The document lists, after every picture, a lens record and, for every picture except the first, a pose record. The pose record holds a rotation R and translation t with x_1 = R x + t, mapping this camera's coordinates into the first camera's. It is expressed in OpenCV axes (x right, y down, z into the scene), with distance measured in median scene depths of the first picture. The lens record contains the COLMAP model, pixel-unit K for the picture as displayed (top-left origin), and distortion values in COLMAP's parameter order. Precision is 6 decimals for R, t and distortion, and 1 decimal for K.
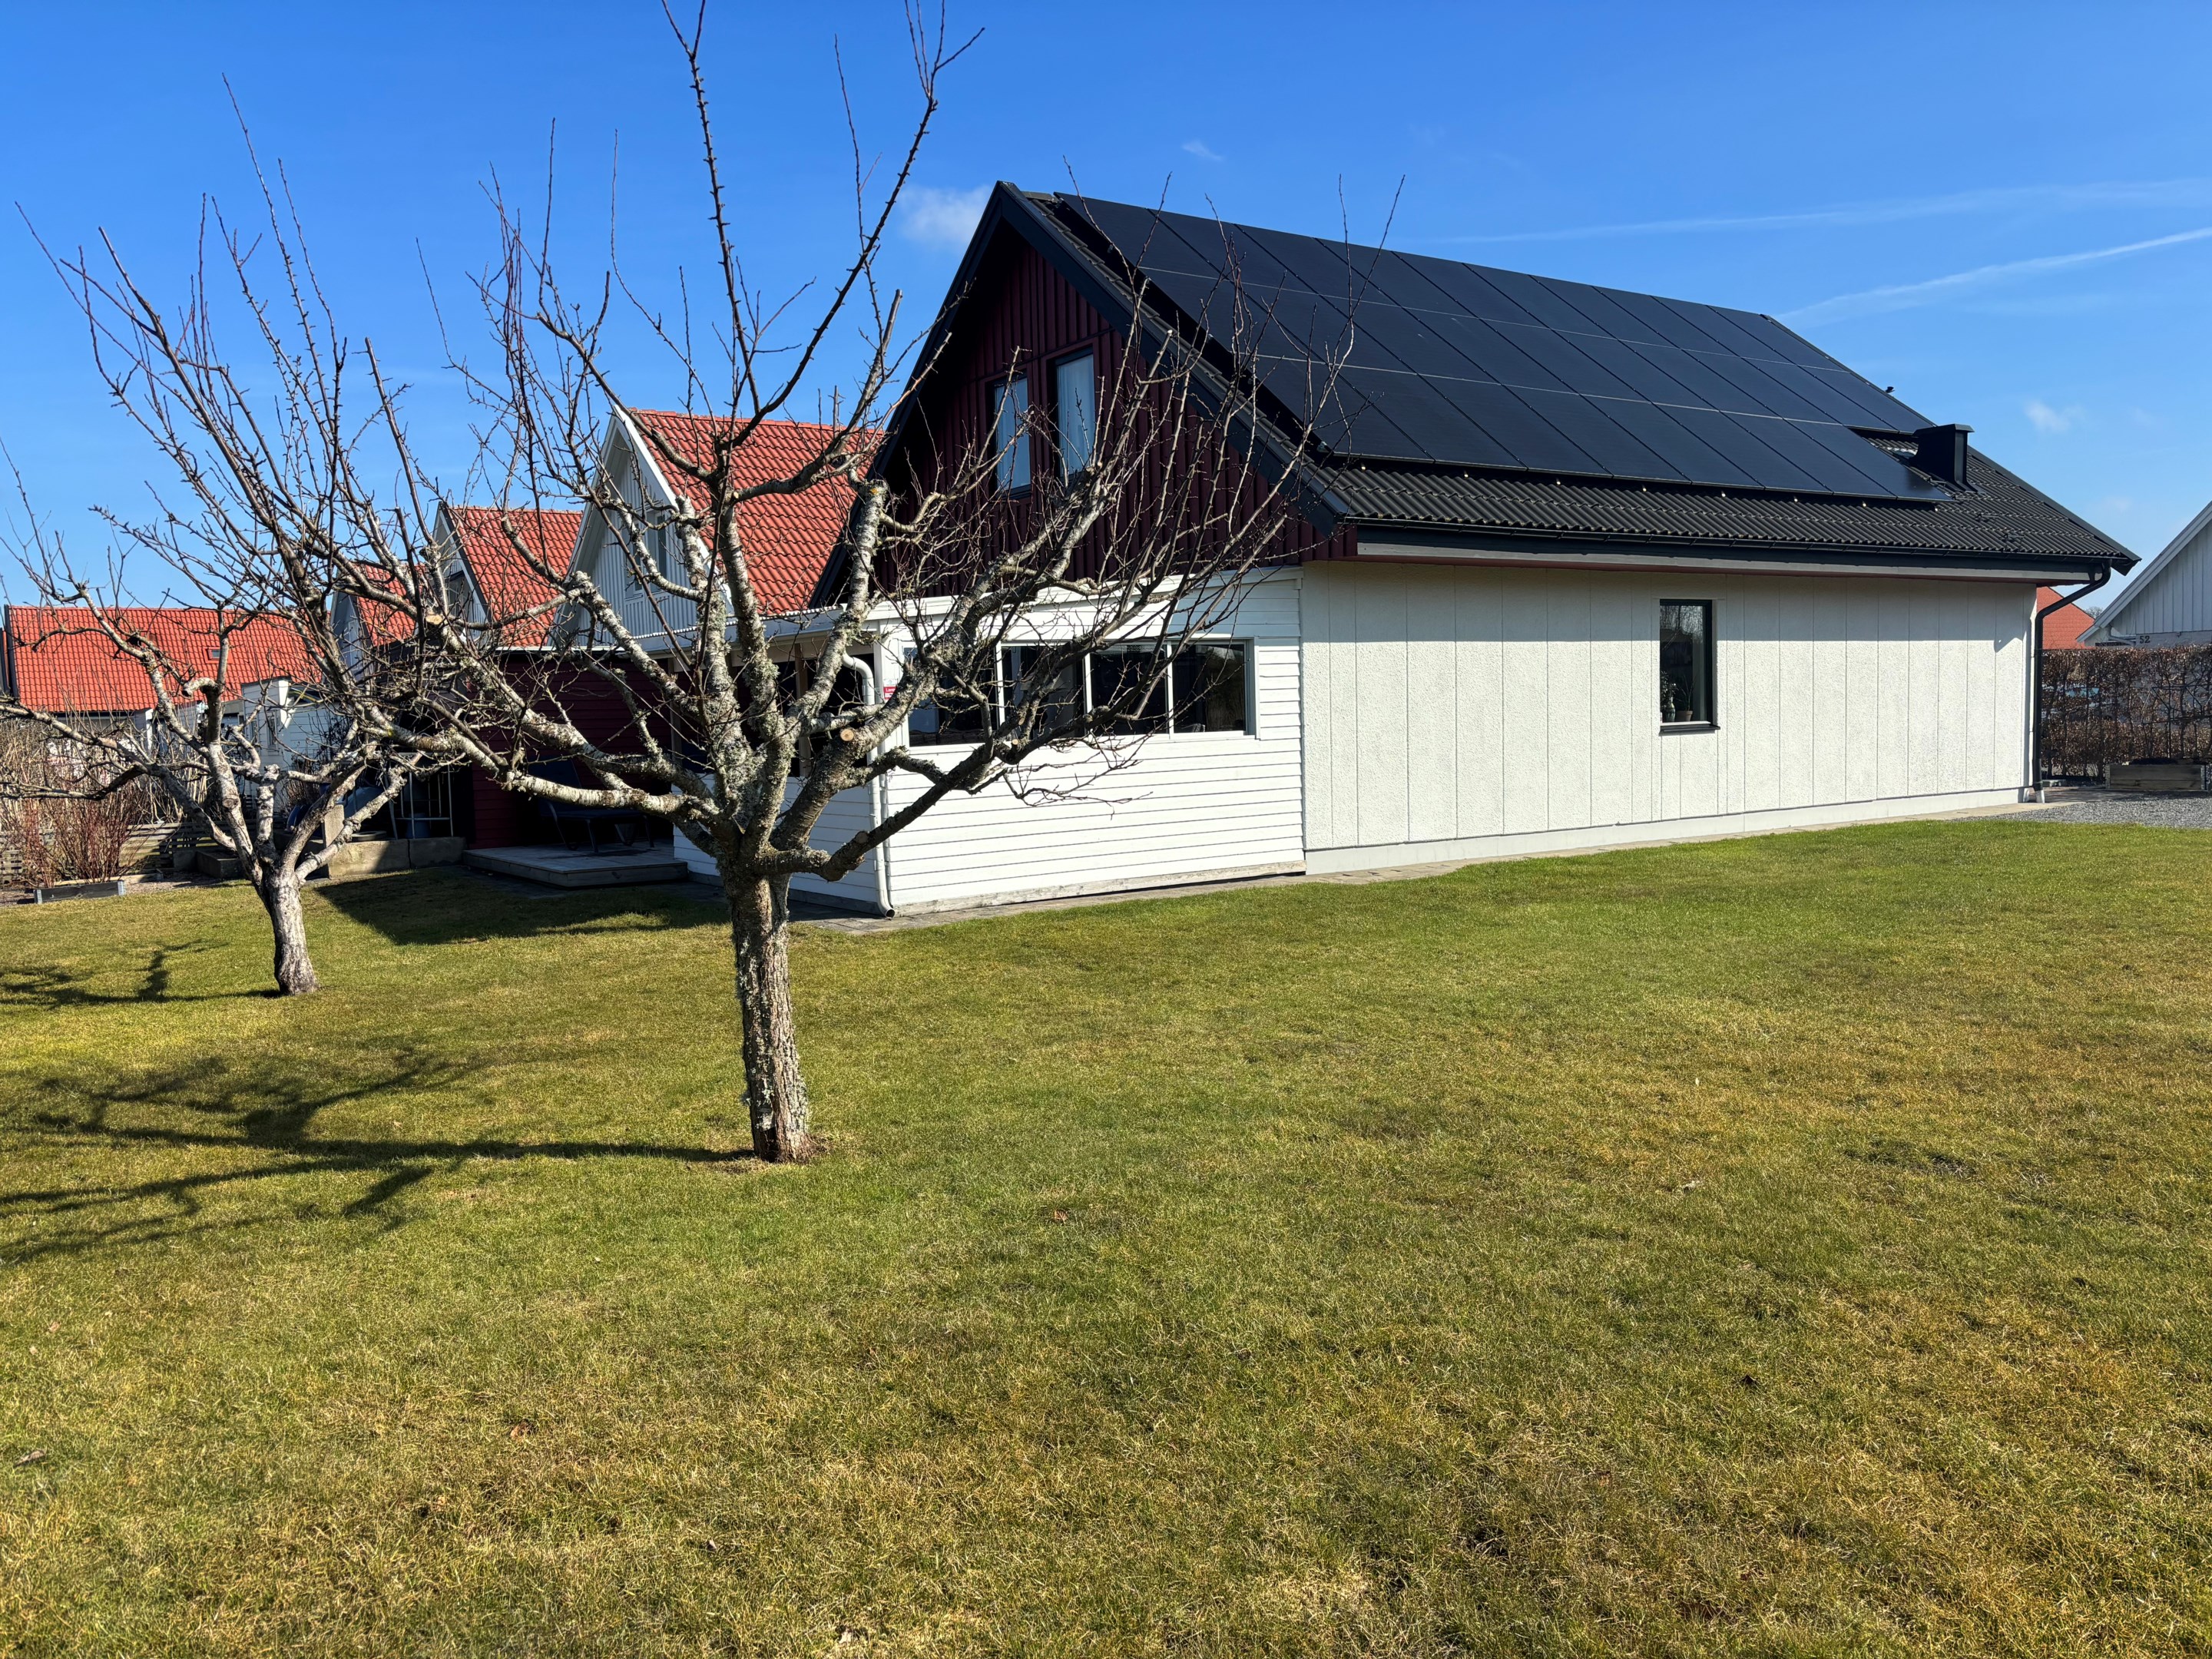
lens RADIAL K [[1714.4, 0, 1093.3], [0, 1714.4, 838.6], [0, 0, 1]] dist [0.051415, -0.052511]
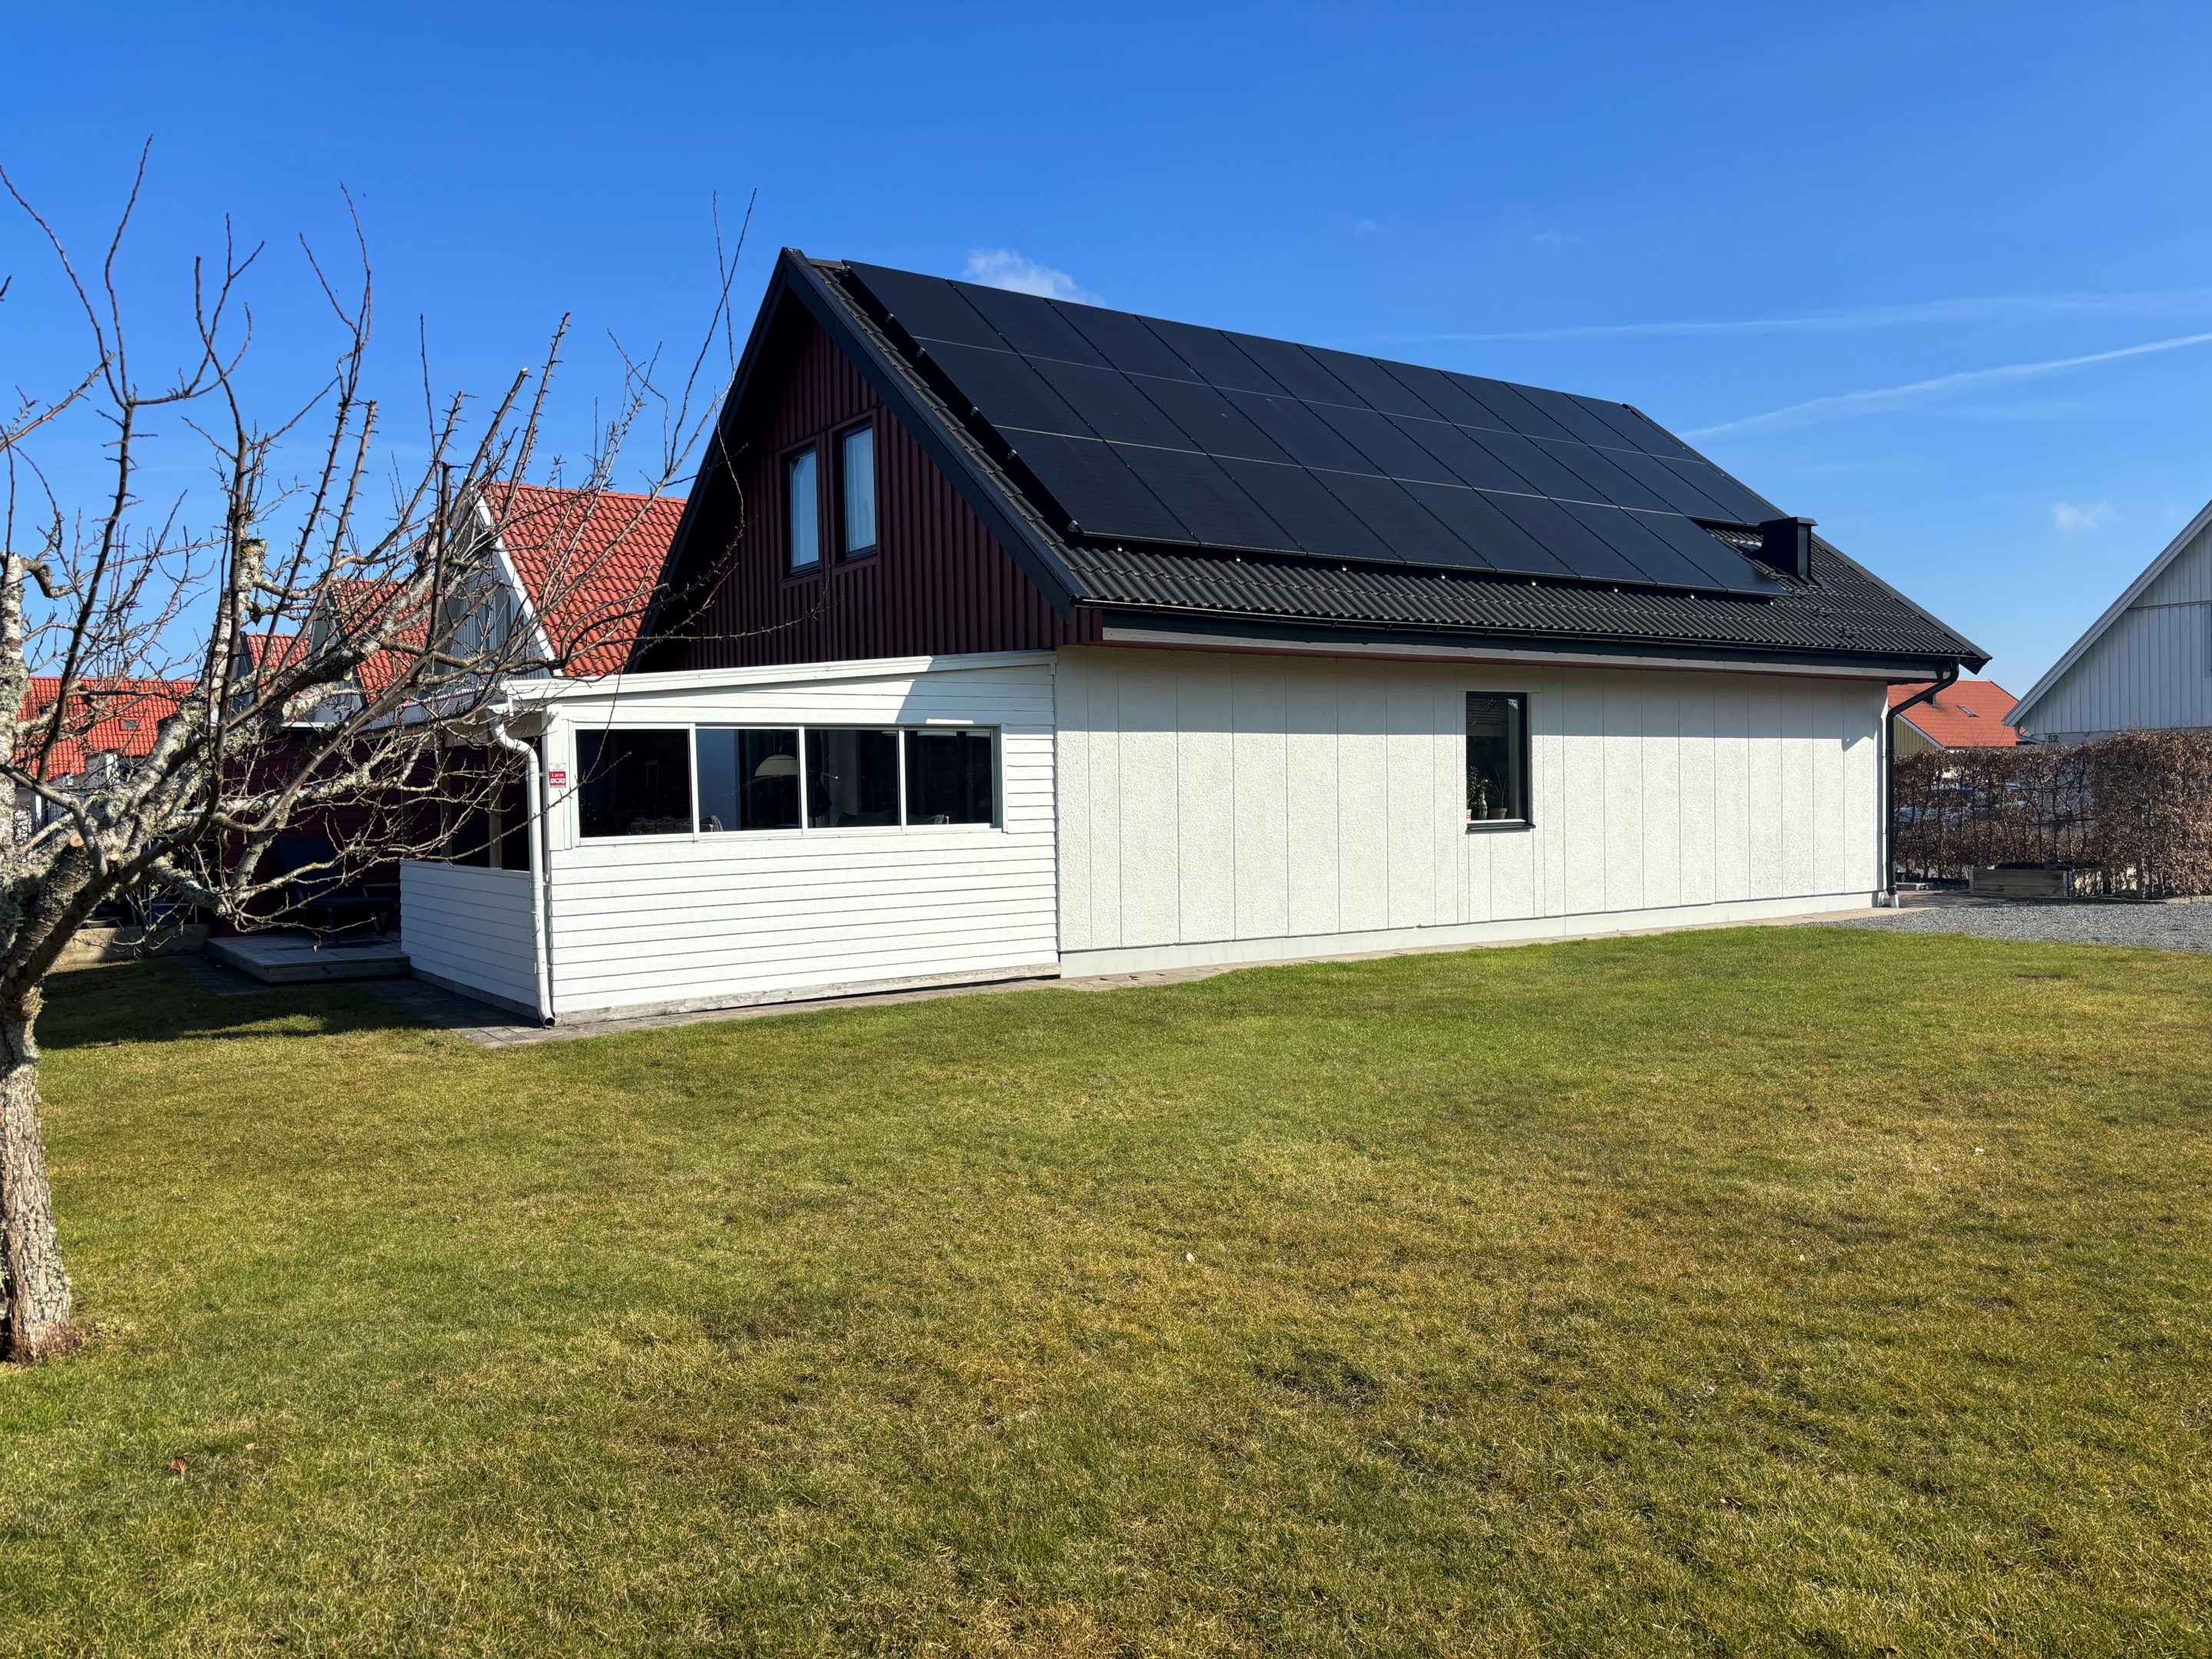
lens RADIAL K [[1714.4, 0, 1108.5], [0, 1714.4, 826.1], [0, 0, 1]] dist [0.051415, -0.052511]
pose [[0.999779, 0.013576, 0.016074, 0.127186], [-0.012682, 0.998434, -0.054484, -0.010793], [-0.016788, 0.054268, 0.998385, 0.062037]]
